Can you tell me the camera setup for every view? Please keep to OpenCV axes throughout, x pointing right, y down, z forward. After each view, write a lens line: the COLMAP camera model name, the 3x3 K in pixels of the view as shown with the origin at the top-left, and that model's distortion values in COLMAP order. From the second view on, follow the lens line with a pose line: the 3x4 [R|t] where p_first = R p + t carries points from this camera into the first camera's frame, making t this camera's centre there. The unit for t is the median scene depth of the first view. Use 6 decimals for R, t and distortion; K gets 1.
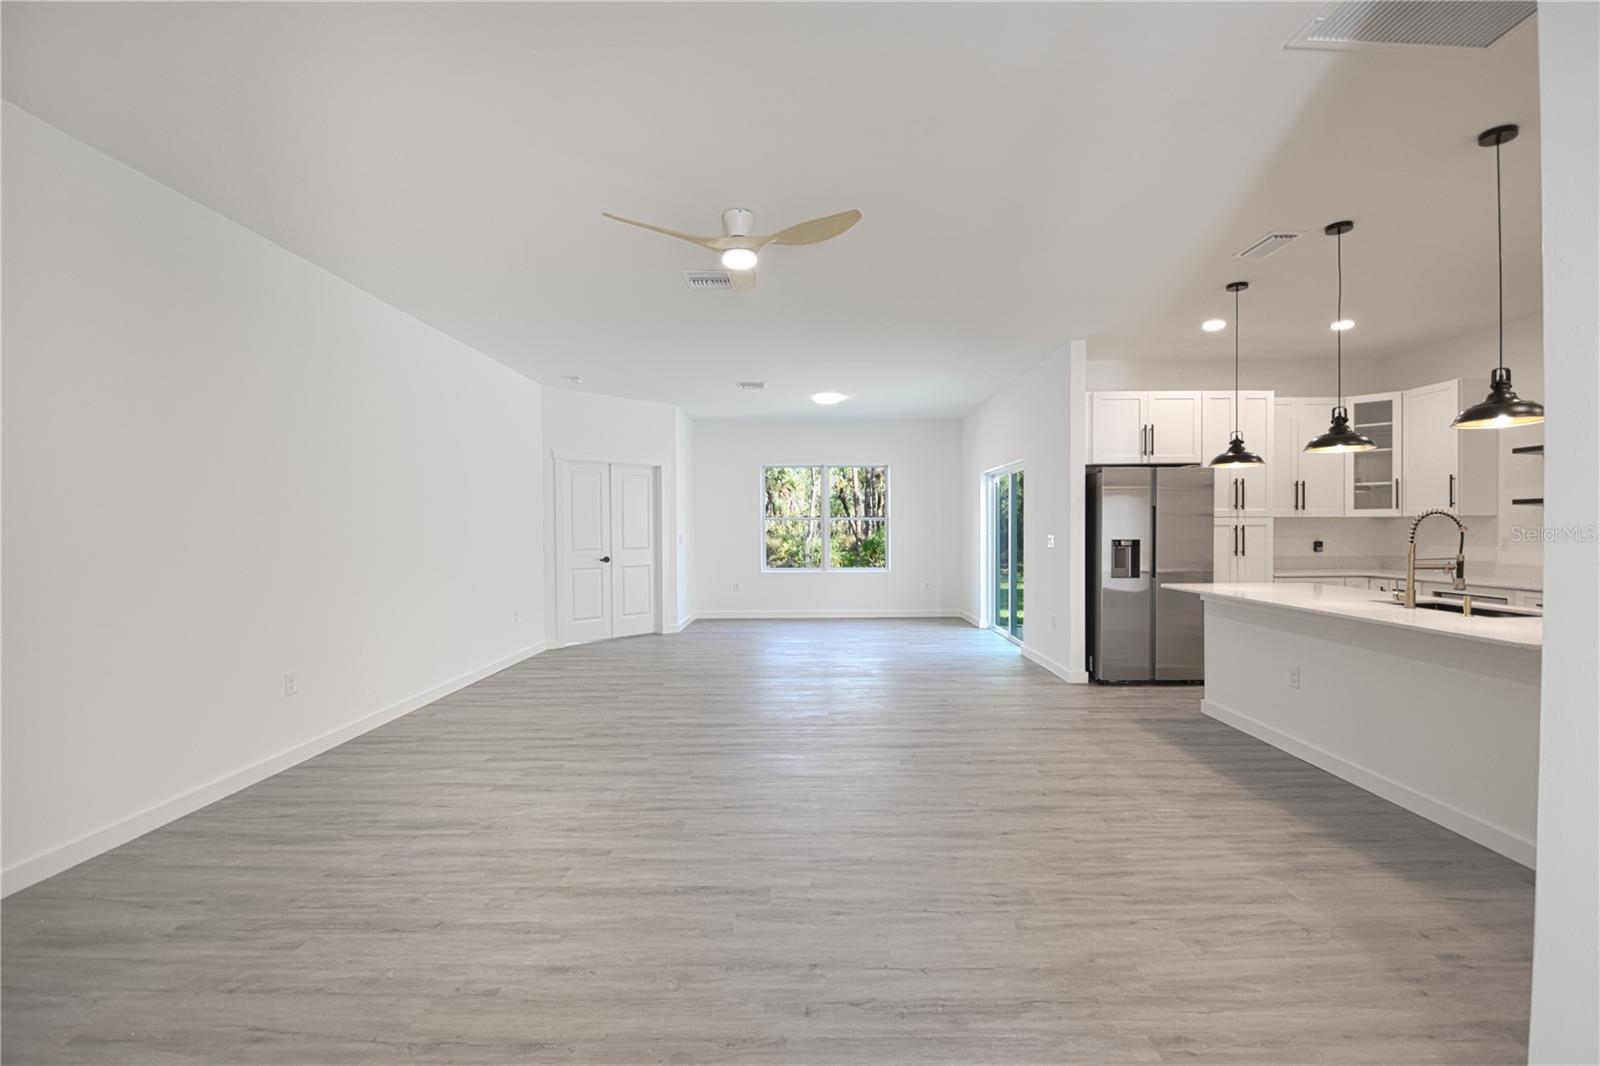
lens RADIAL K [[702.0, 0, 812.8], [0, 702.0, 539.5], [0, 0, 1]] dist [0.005125, -0.017529]
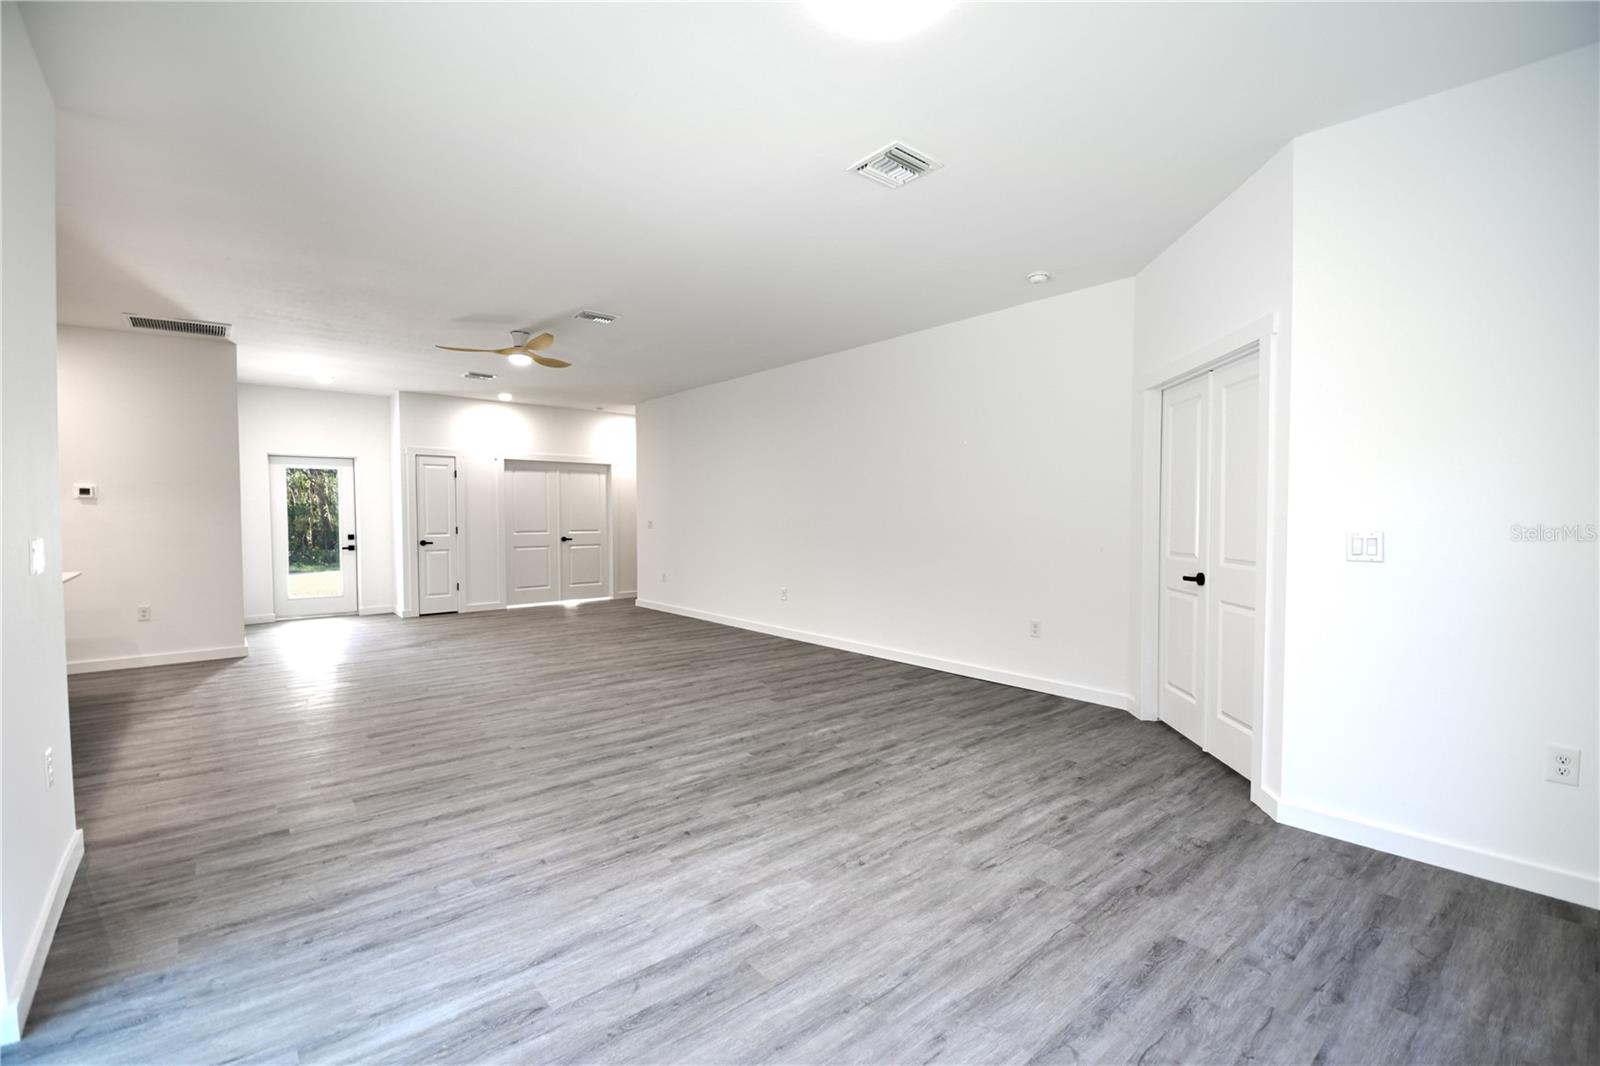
lens RADIAL K [[702.0, 0, 816.1], [0, 702.0, 527.7], [0, 0, 1]] dist [0.005125, -0.017529]
pose [[-0.748503, 0.020601, -0.662811, 0.392740], [-0.005521, 0.999289, 0.037294, -0.040705], [0.663108, 0.031574, -0.747858, 2.161443]]
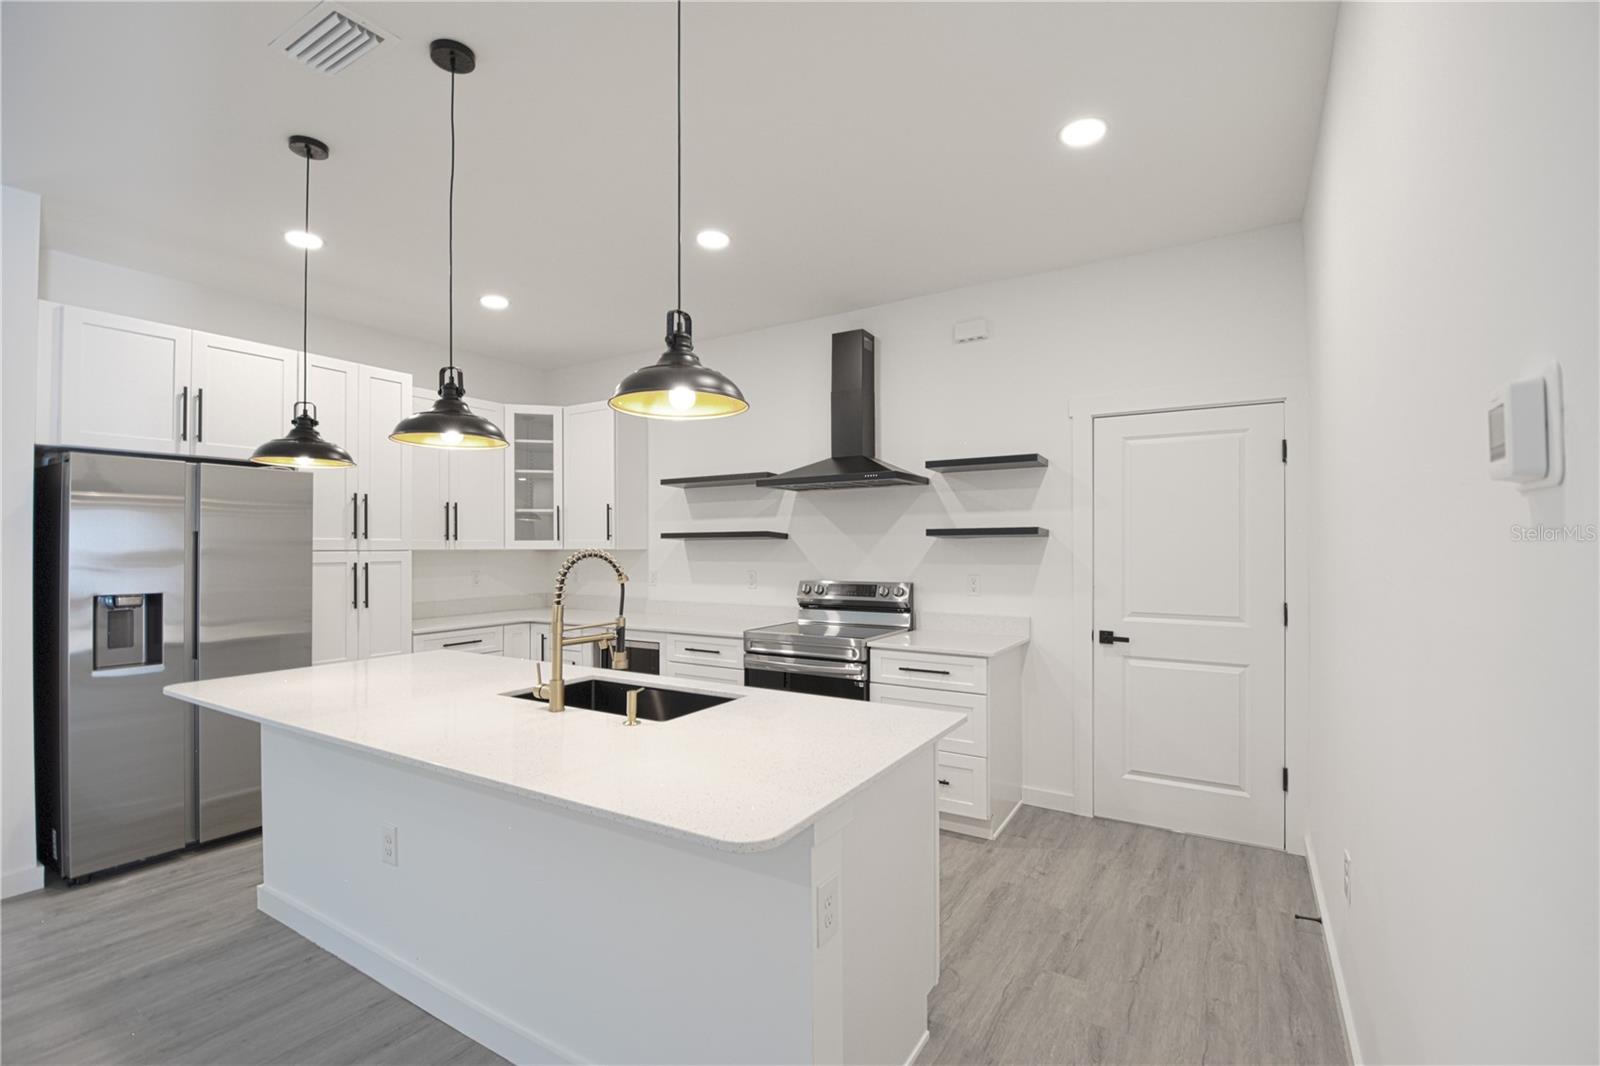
lens RADIAL K [[702.0, 0, 814.8], [0, 702.0, 541.9], [0, 0, 1]] dist [0.005125, -0.017529]
pose [[0.515439, 0.010236, 0.856865, 0.336998], [0.015118, 0.999664, -0.021035, -0.025580], [-0.856793, 0.023796, 0.515112, 0.369254]]
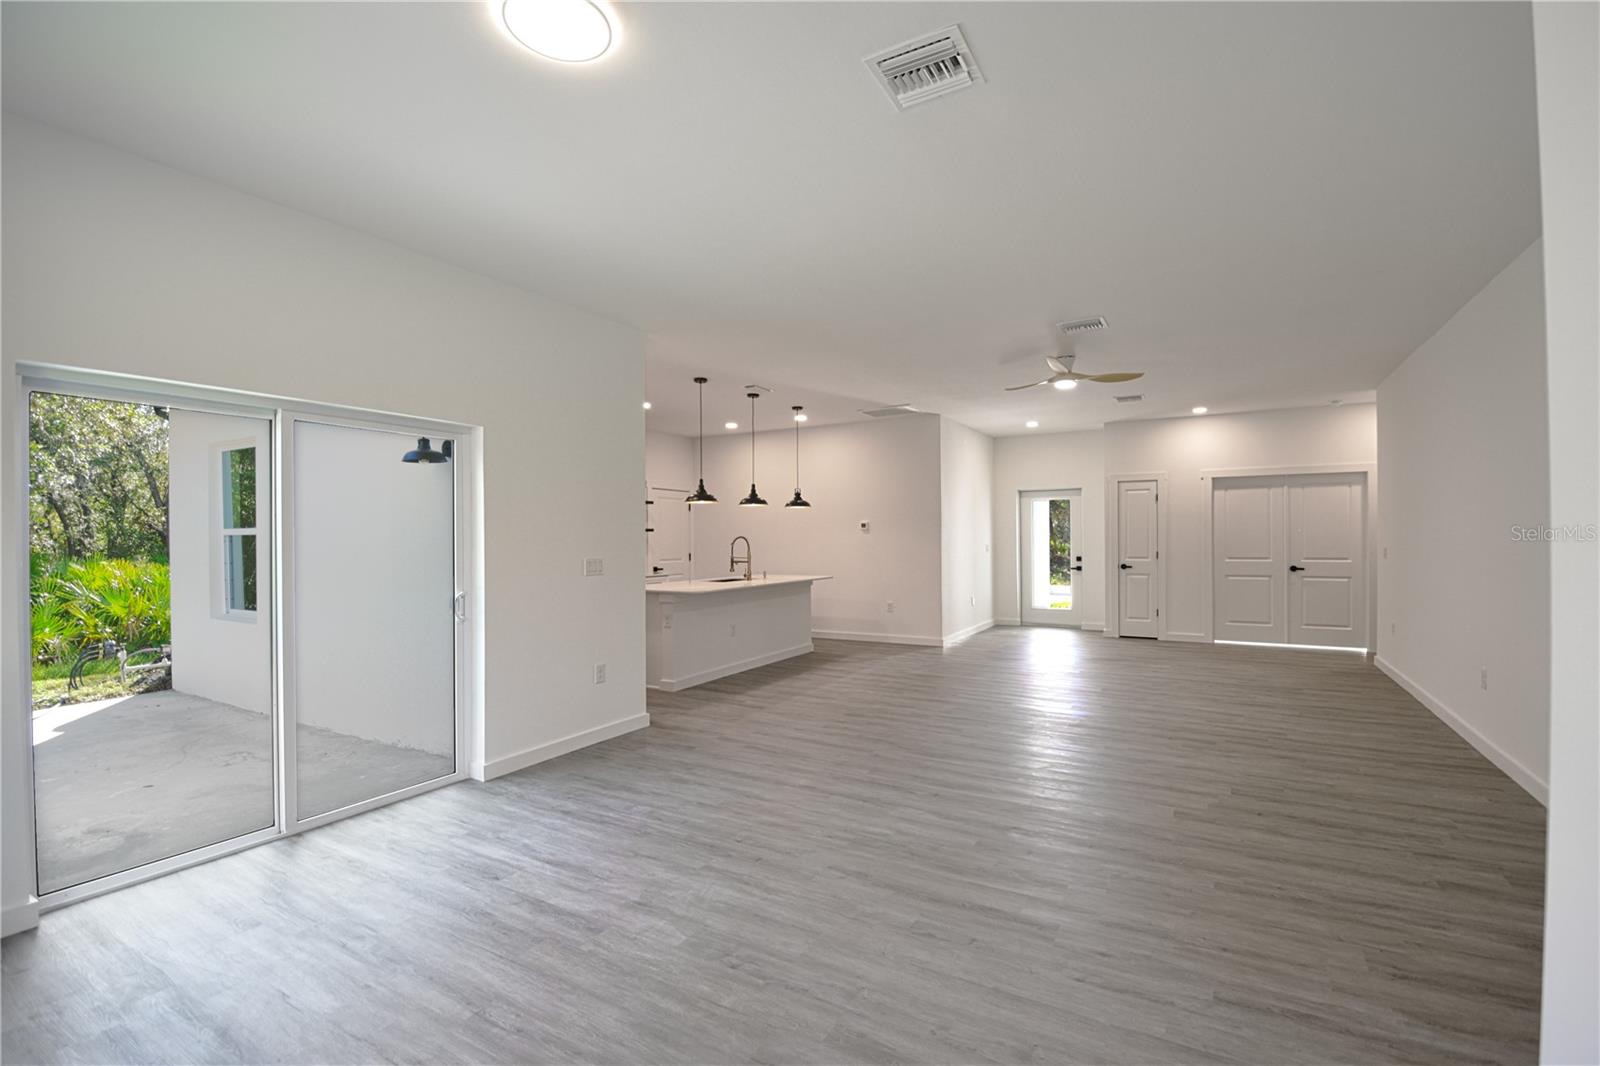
lens RADIAL K [[702.0, 0, 815.7], [0, 702.0, 537.2], [0, 0, 1]] dist [0.005125, -0.017529]
pose [[-0.873565, 0.011104, 0.486582, -0.311810], [0.020269, 0.999702, 0.013576, -0.048668], [-0.486286, 0.021722, -0.873530, 2.156756]]
